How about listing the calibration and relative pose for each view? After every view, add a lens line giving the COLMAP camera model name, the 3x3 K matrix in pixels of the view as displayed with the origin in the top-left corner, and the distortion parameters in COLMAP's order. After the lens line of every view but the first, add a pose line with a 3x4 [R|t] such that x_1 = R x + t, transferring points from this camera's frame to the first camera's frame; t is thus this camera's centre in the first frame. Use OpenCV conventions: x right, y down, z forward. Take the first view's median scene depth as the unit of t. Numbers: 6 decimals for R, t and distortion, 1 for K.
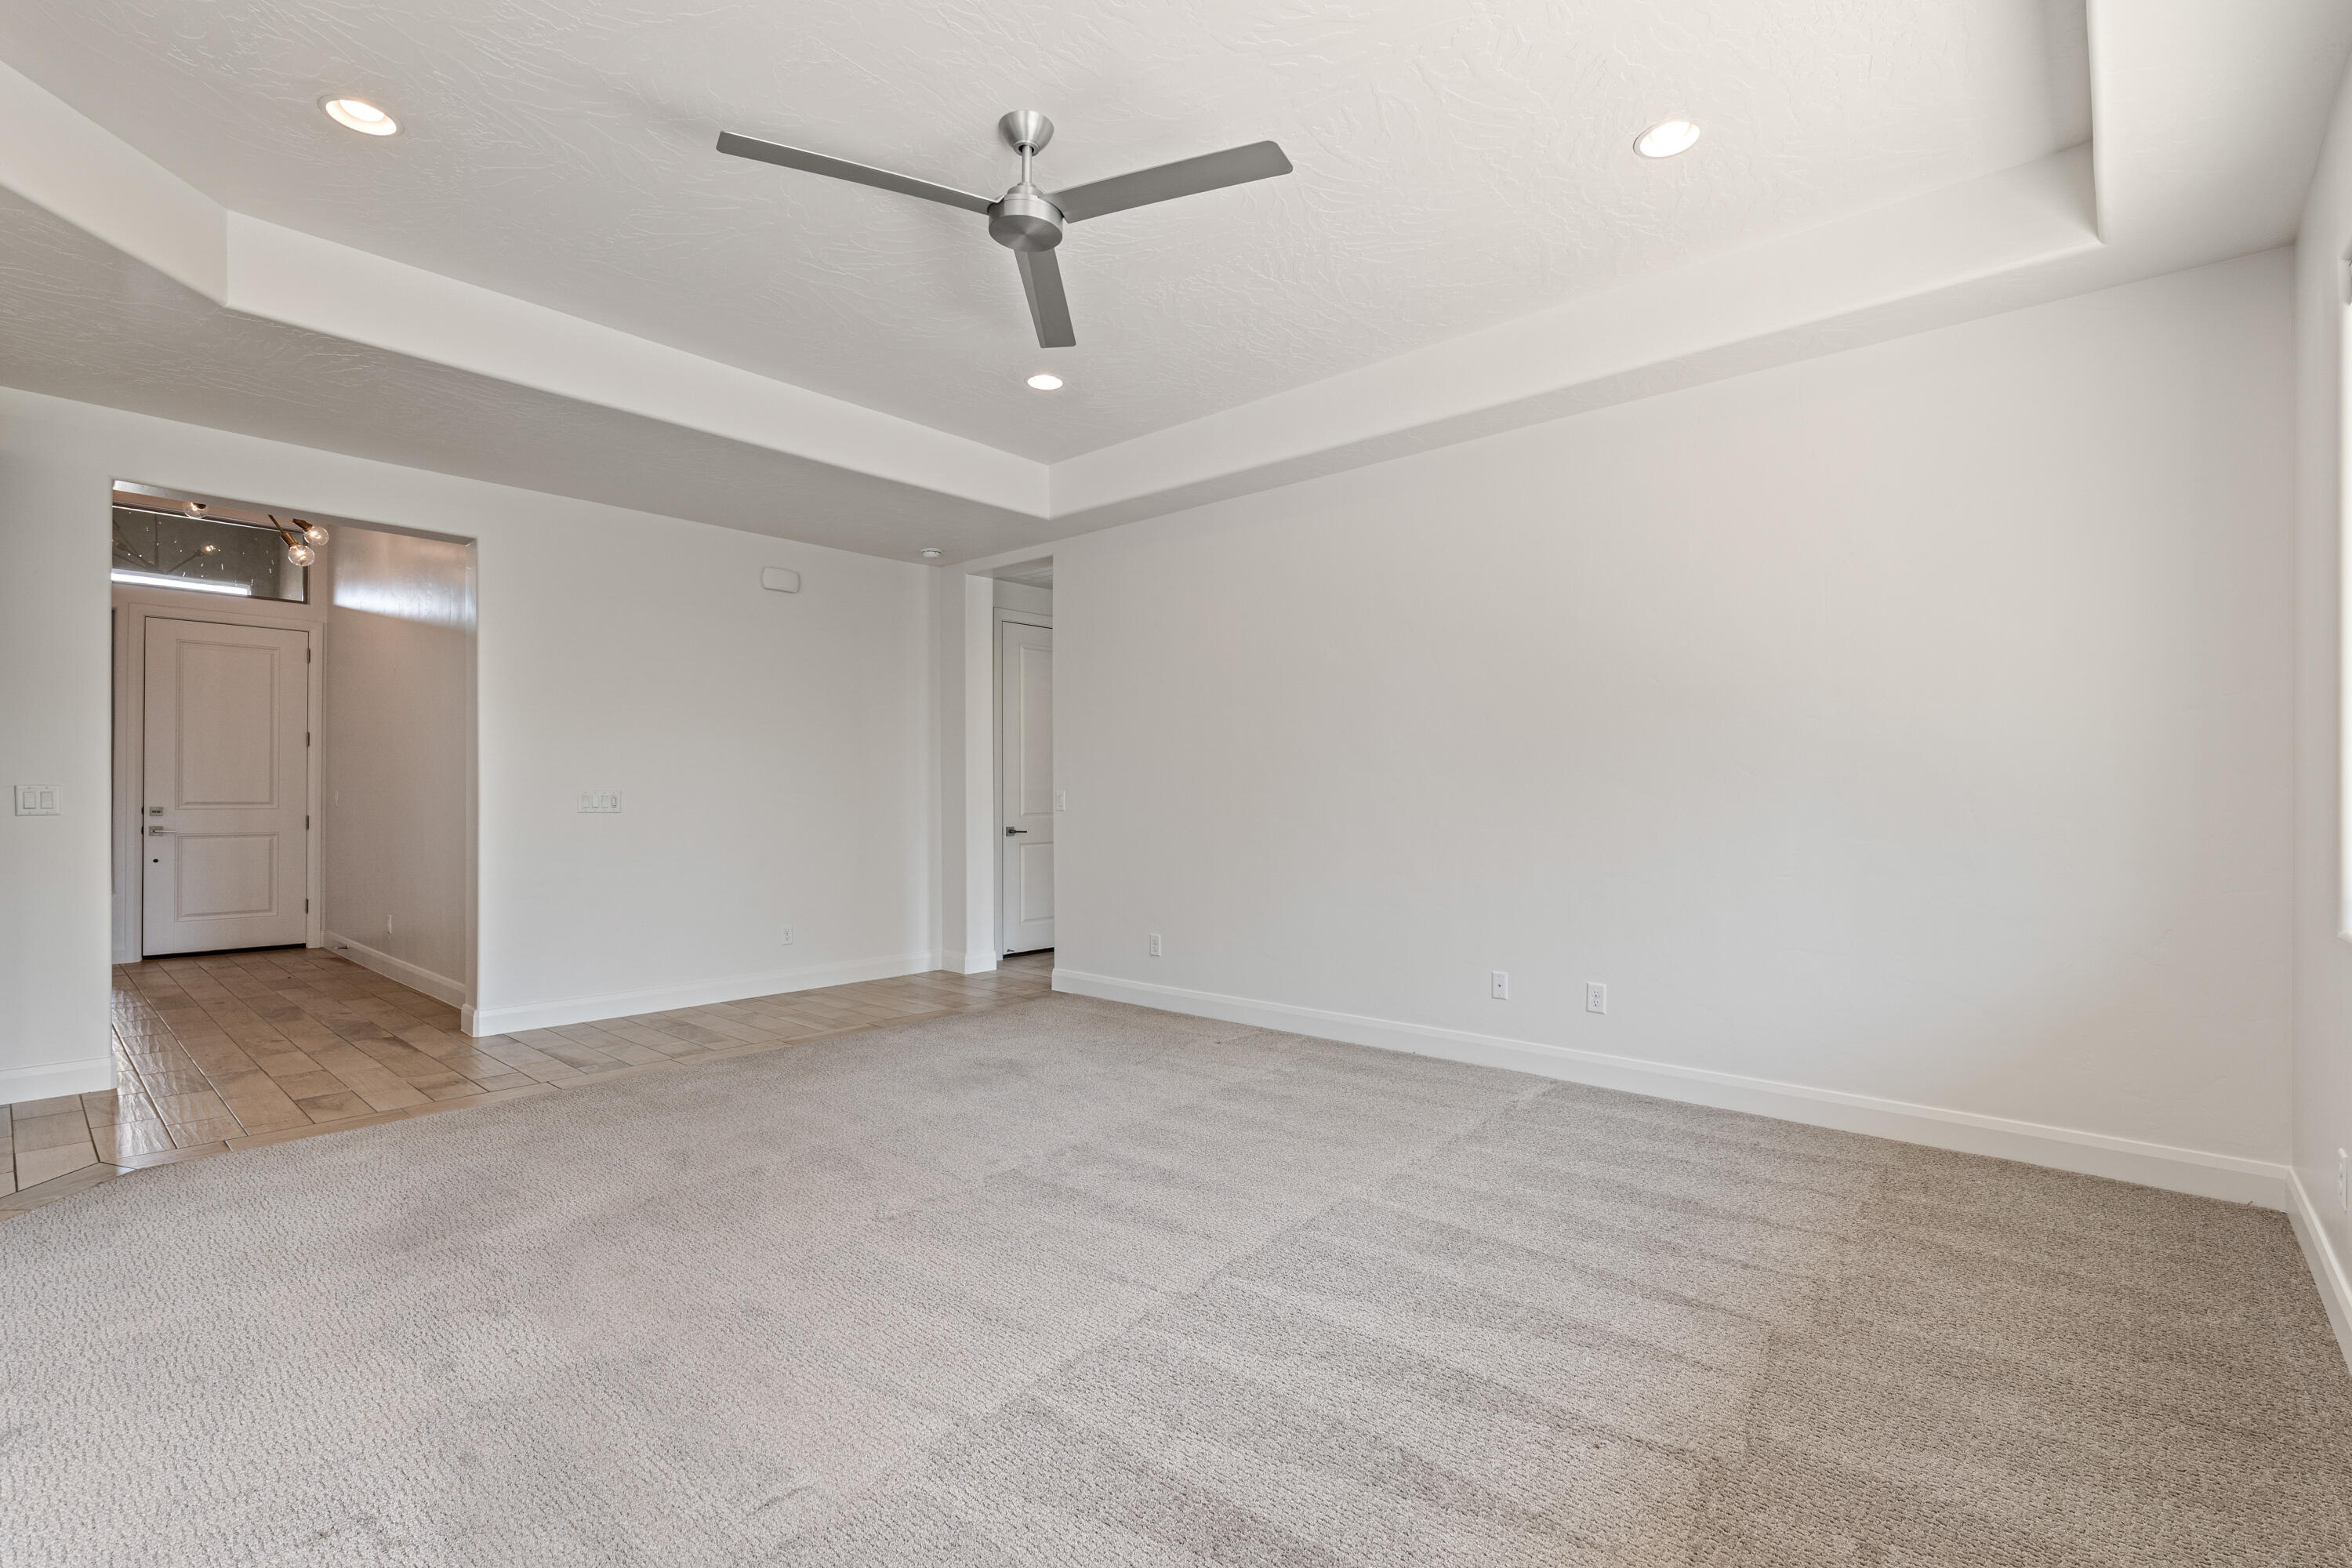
lens RADIAL K [[1054.0, 0, 1177.2], [0, 1054.0, 803.7], [0, 0, 1]] dist [0.000043, -0.000261]
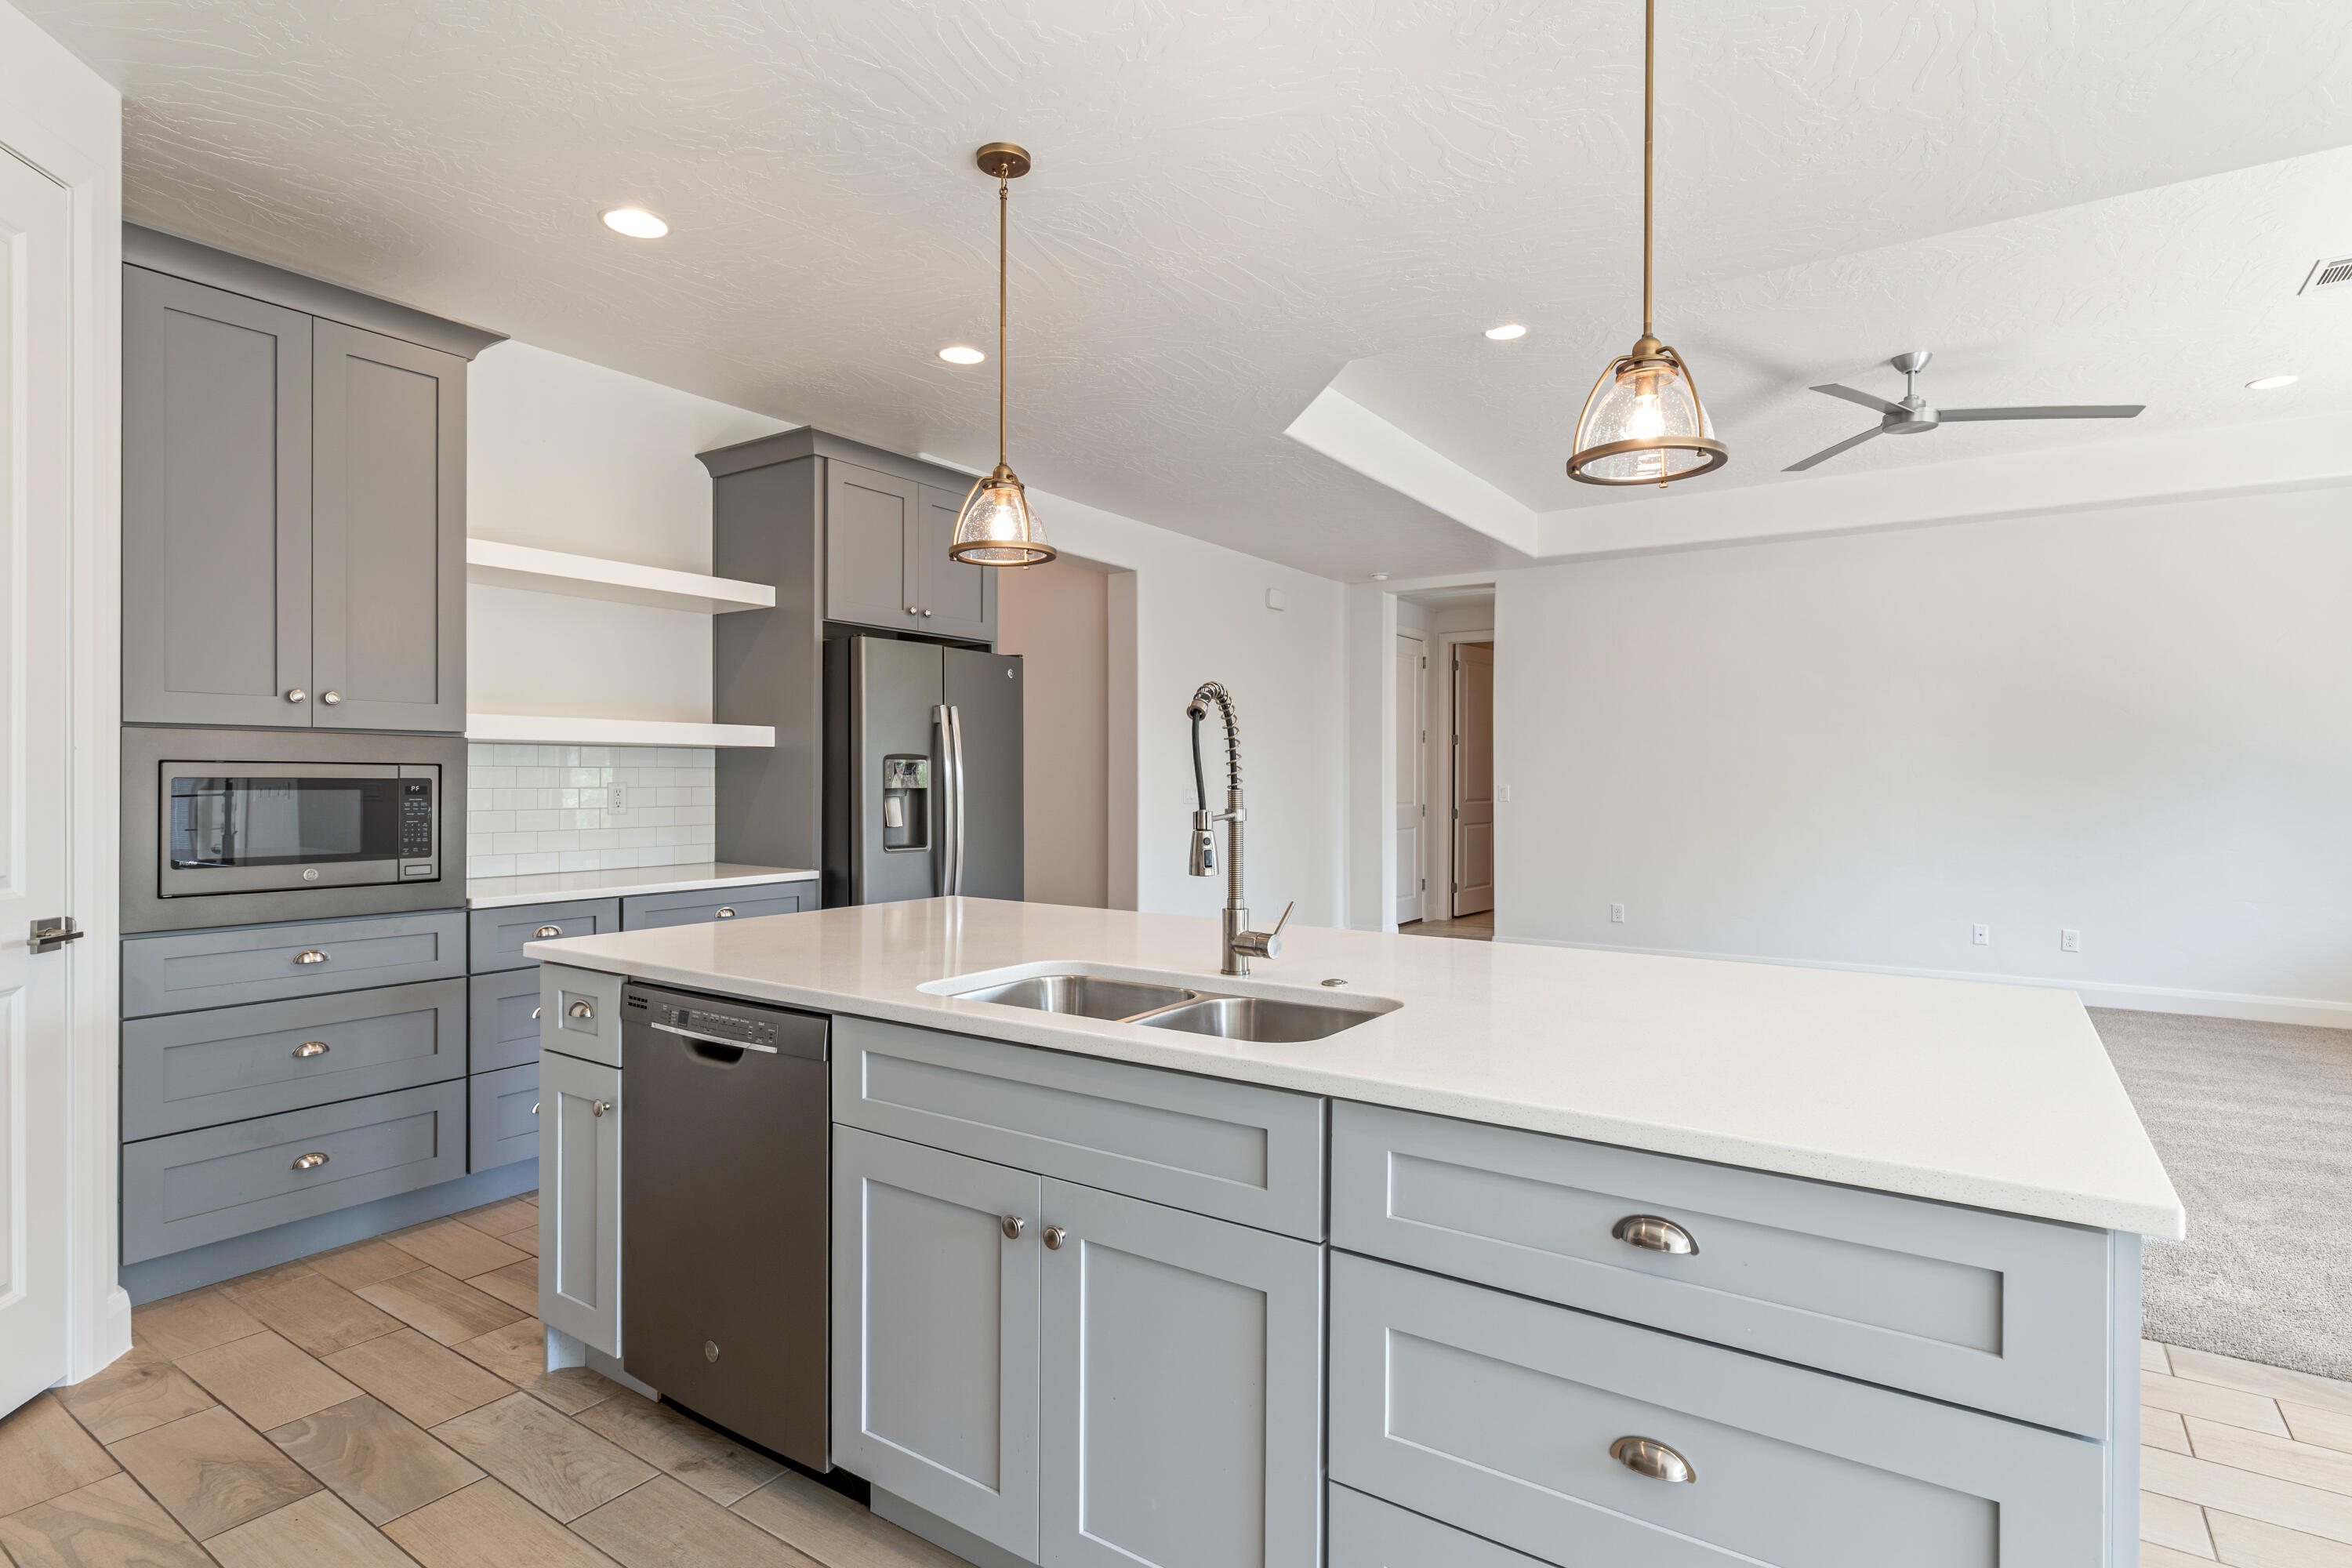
lens RADIAL K [[1183.4, 0, 1171.4], [0, 1183.4, 779.3], [0, 0, 1]] dist [0.001790, -0.000171]
pose [[0.991817, 0.003035, 0.127633, -0.739973], [-0.001935, 0.999960, -0.008740, -0.007223], [-0.127654, 0.008421, 0.991783, -0.288638]]
